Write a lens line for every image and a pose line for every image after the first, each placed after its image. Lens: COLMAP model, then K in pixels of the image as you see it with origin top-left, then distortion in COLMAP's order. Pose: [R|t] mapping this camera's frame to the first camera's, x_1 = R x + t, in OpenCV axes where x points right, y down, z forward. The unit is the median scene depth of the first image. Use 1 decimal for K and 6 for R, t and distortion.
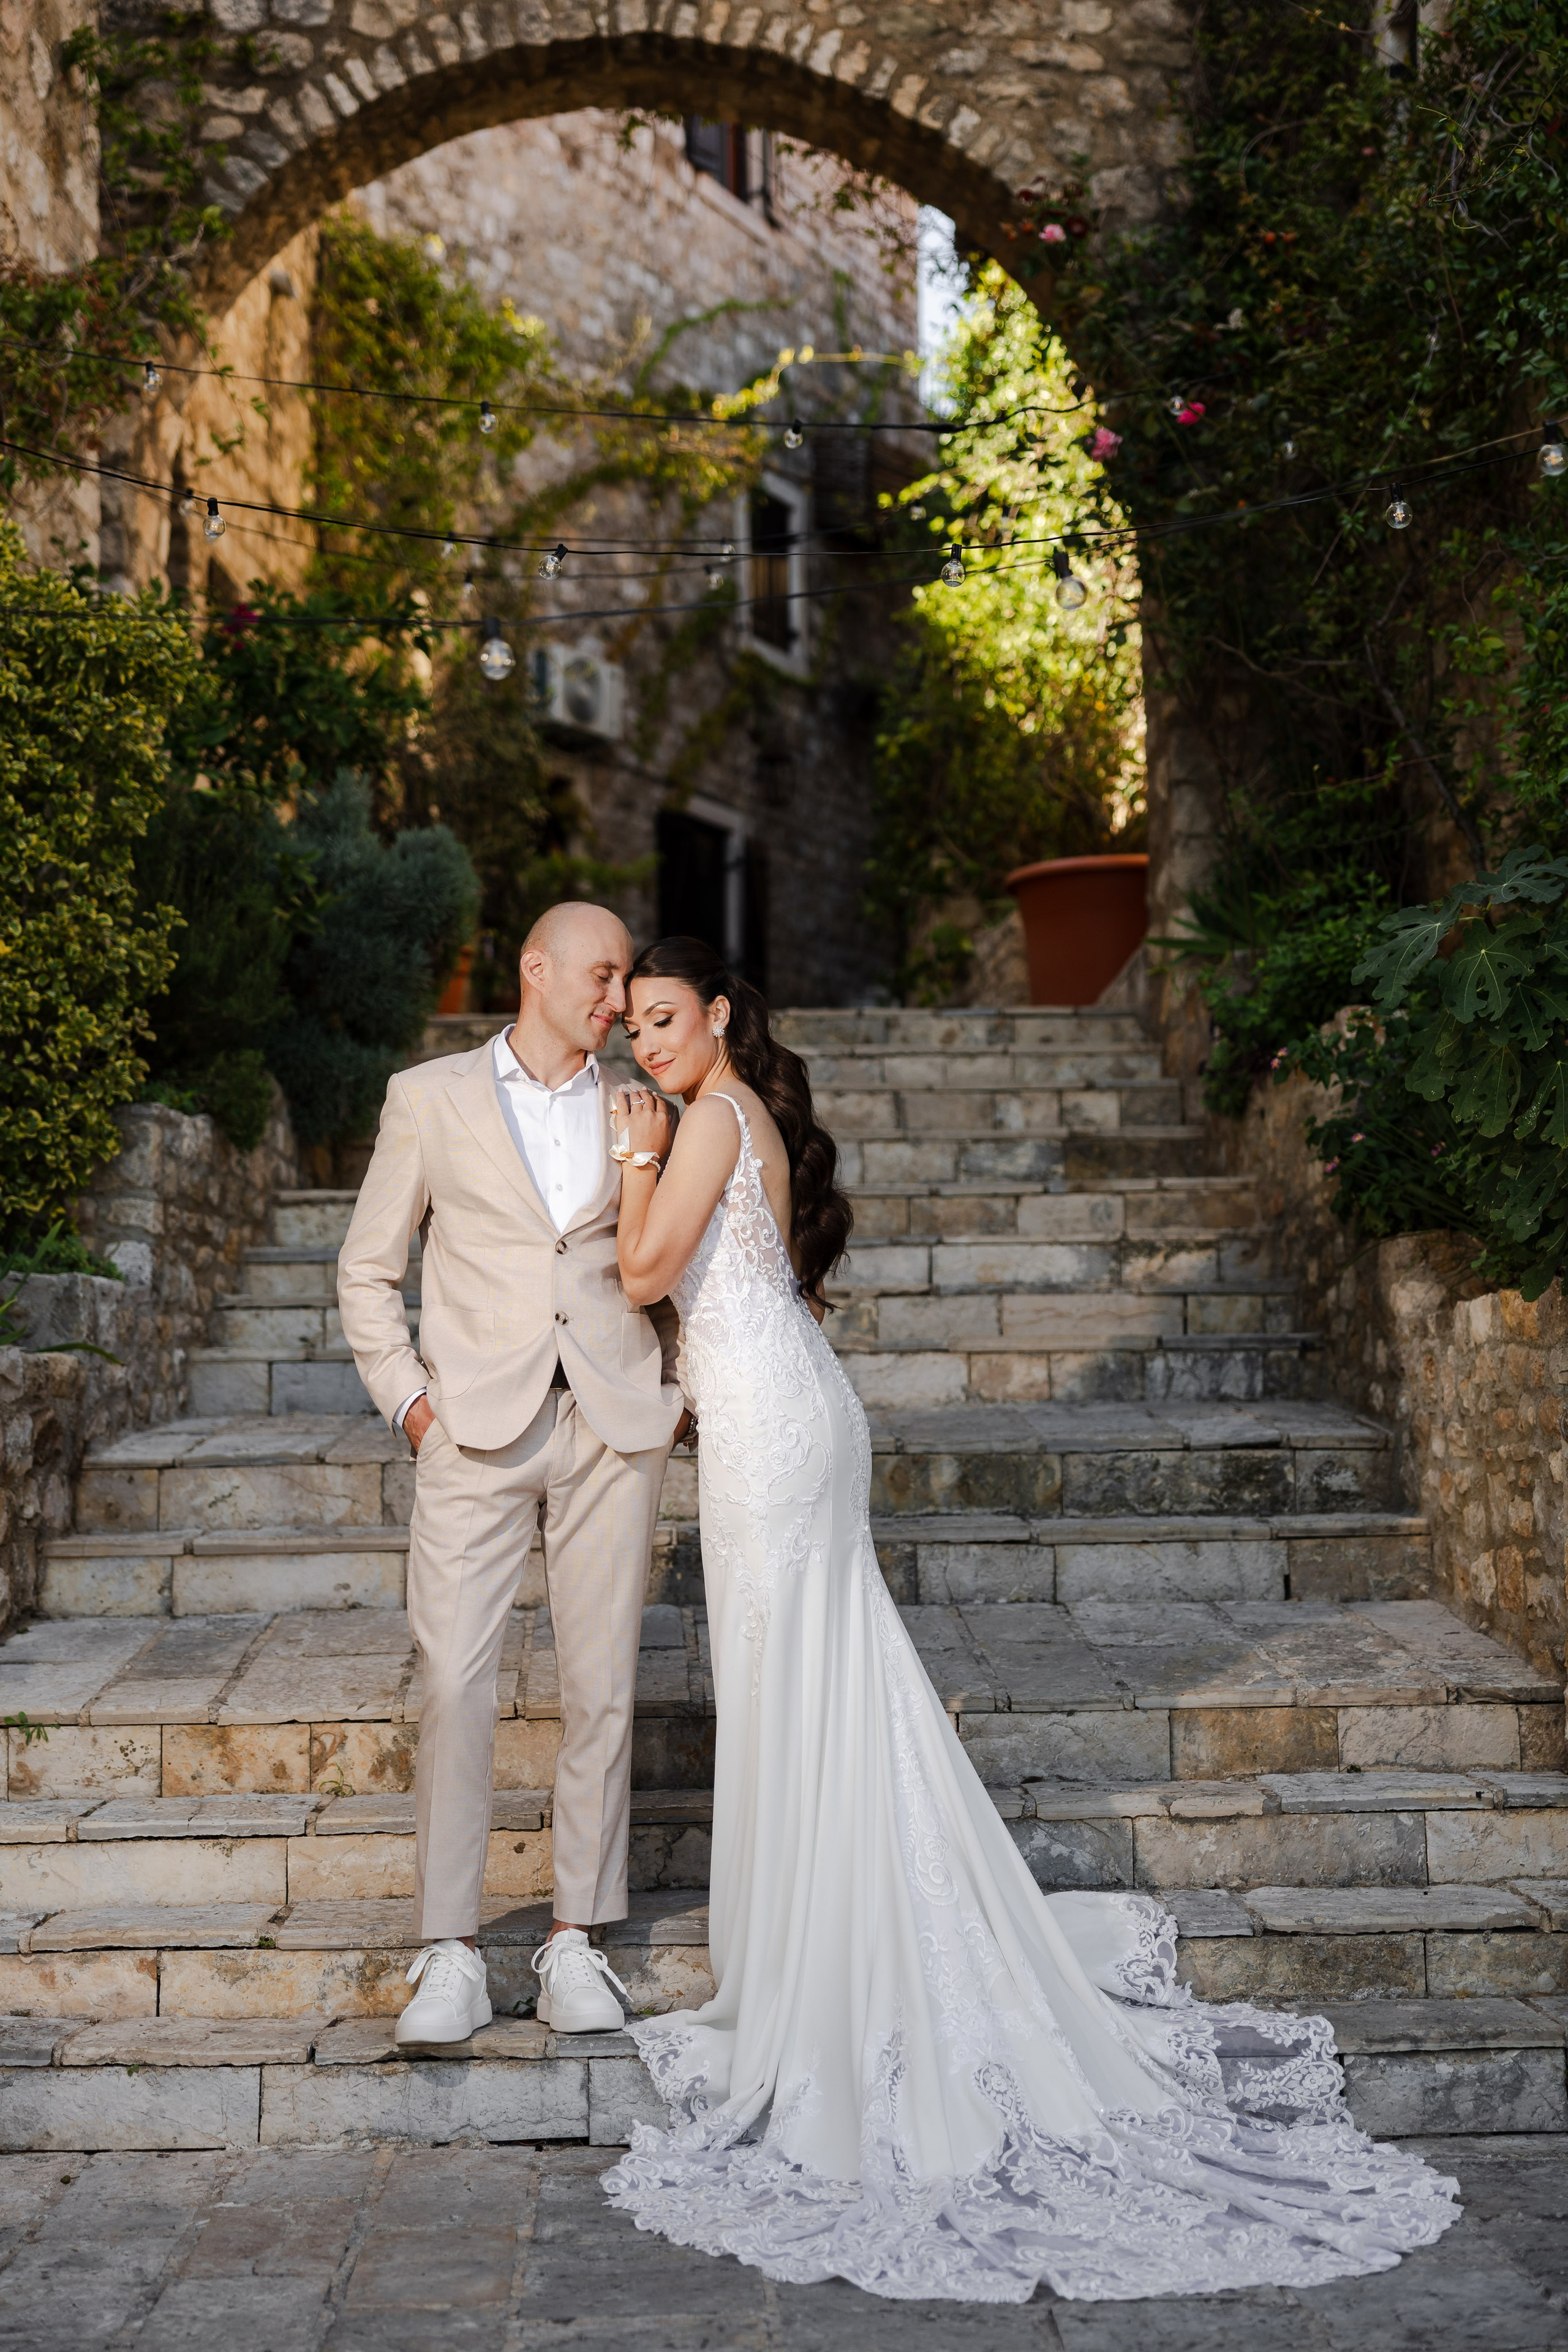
lens RADIAL K [[3160.1, 0, 784.7], [0, 3160.1, 1210.5], [0, 0, 1]] dist [0.042808, 0.000000]
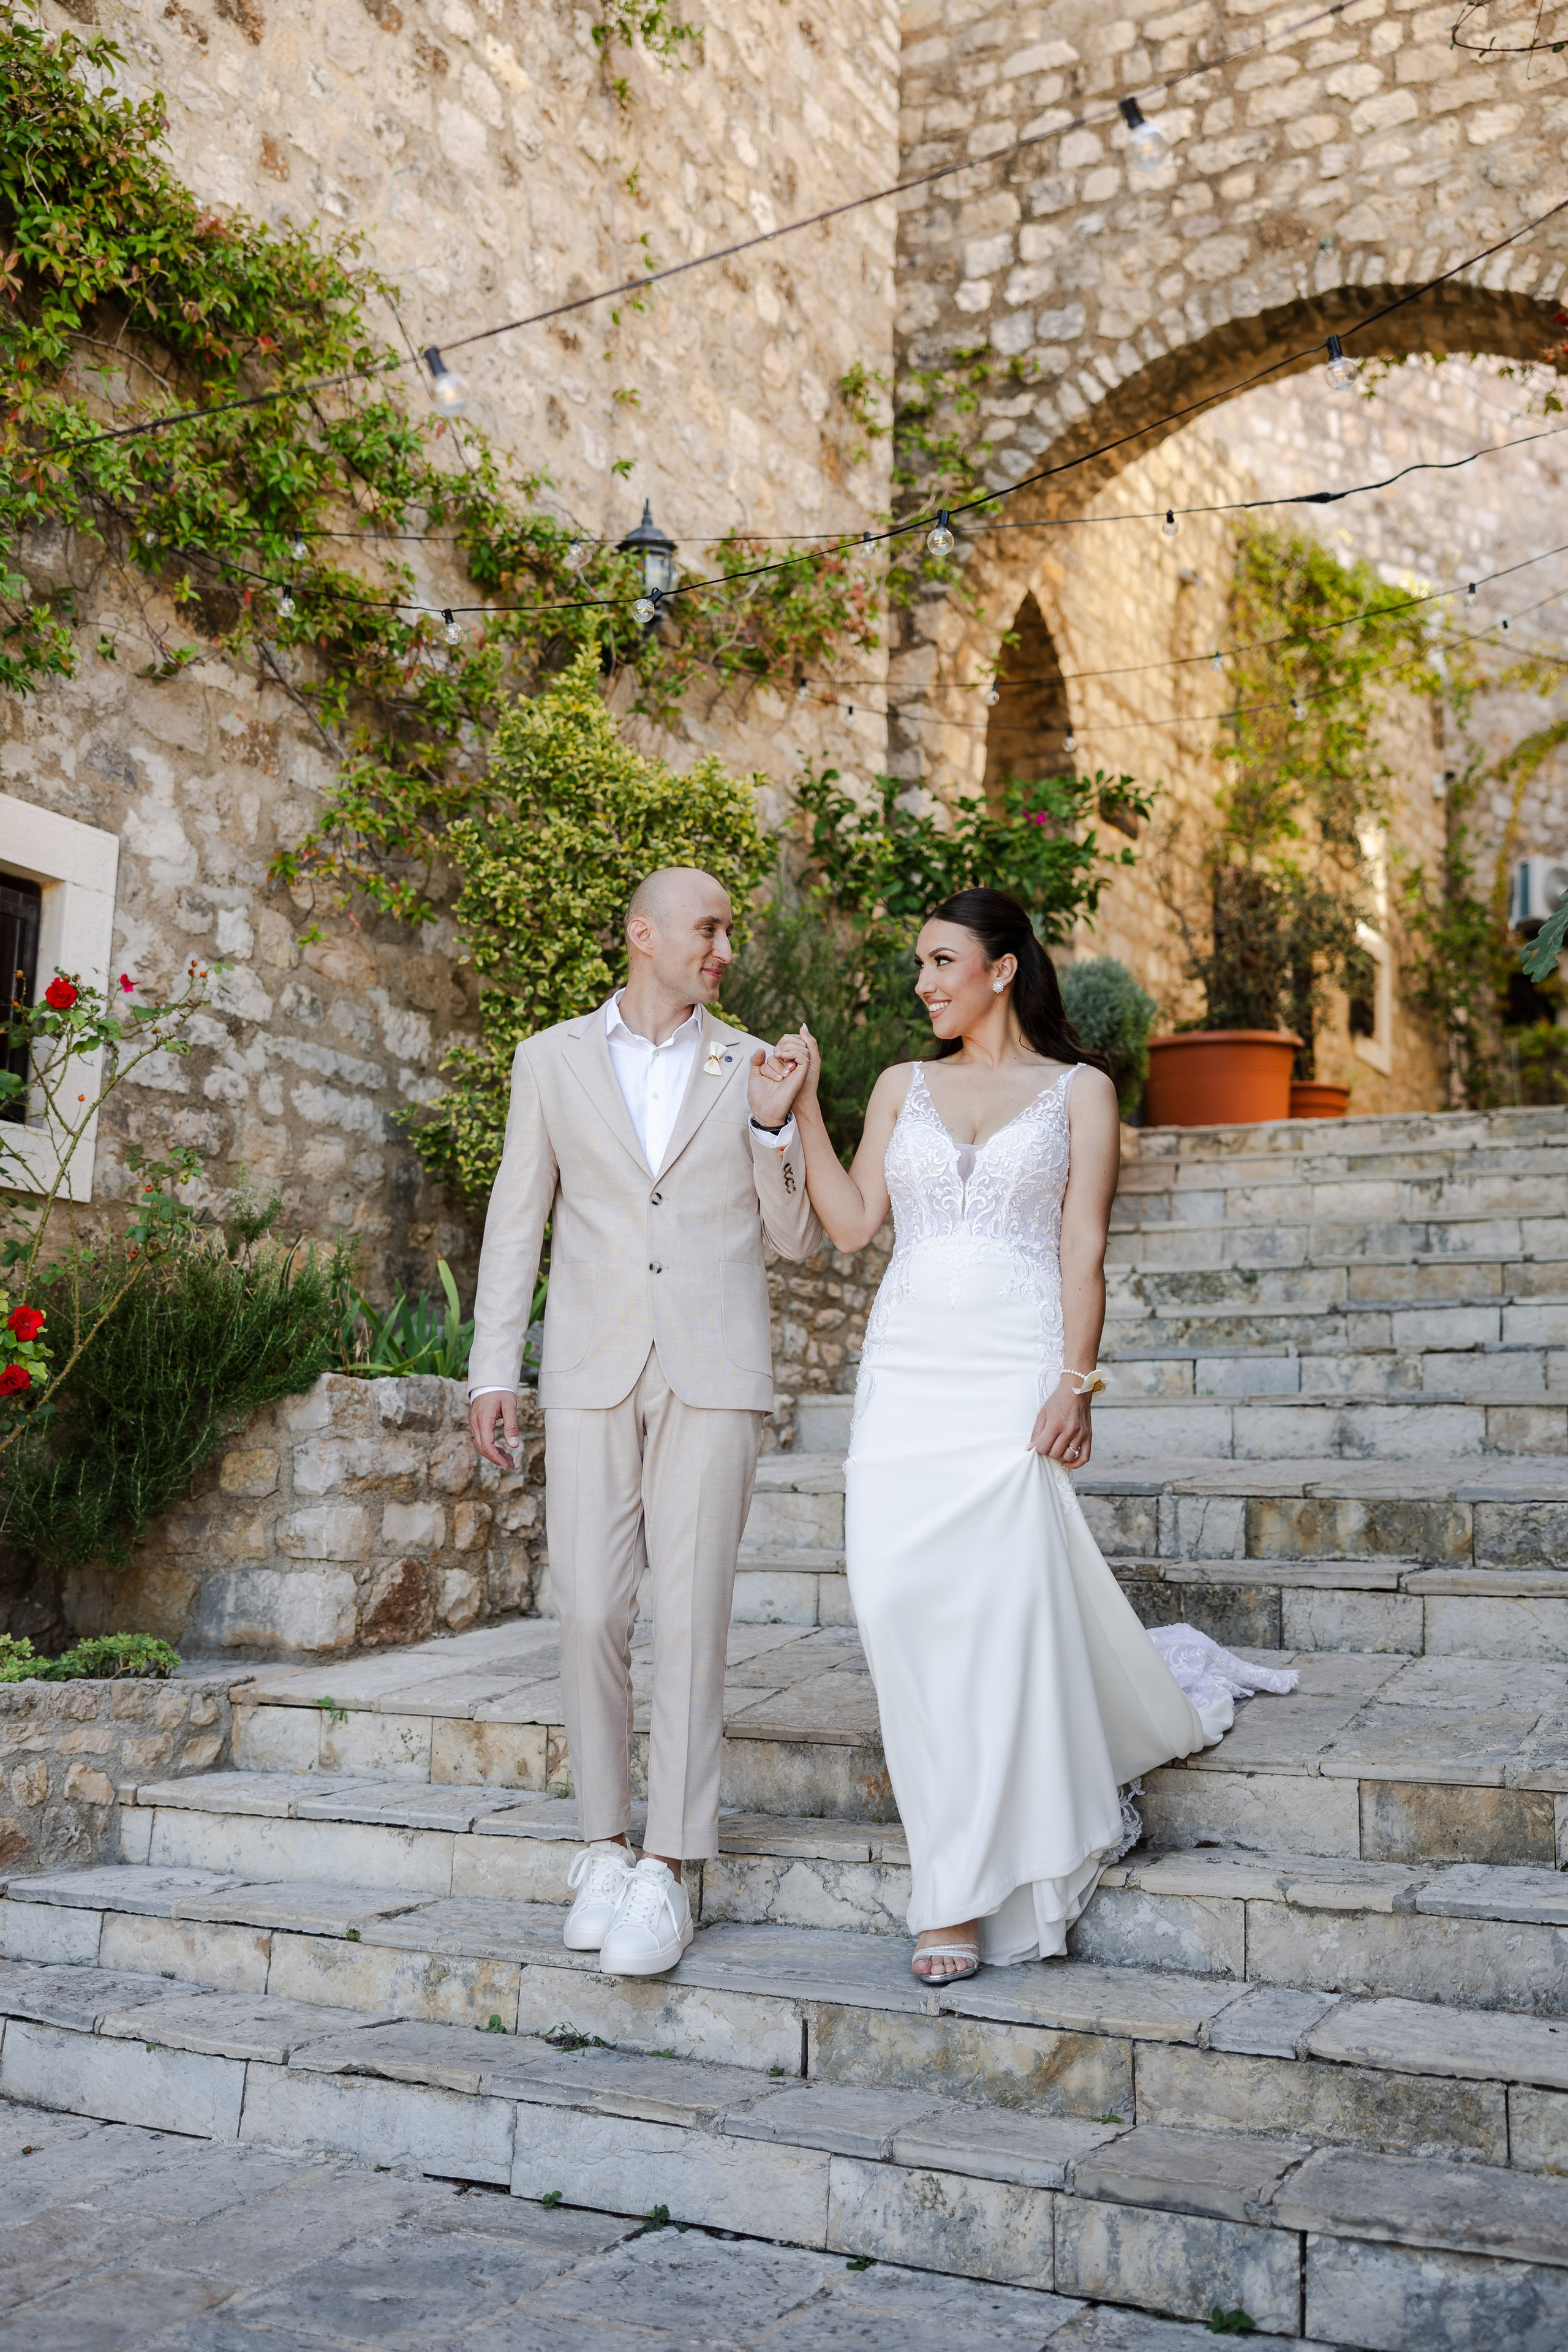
lens RADIAL K [[2290.0, 0, 789.1], [0, 2290.0, 1163.5], [0, 0, 1]] dist [0.001037, 0.000000]
pose [[0.892492, -0.037391, -0.449511, 0.192501], [0.003604, 0.997118, -0.075786, 0.022207], [0.451049, 0.066018, 0.890054, 0.234401]]
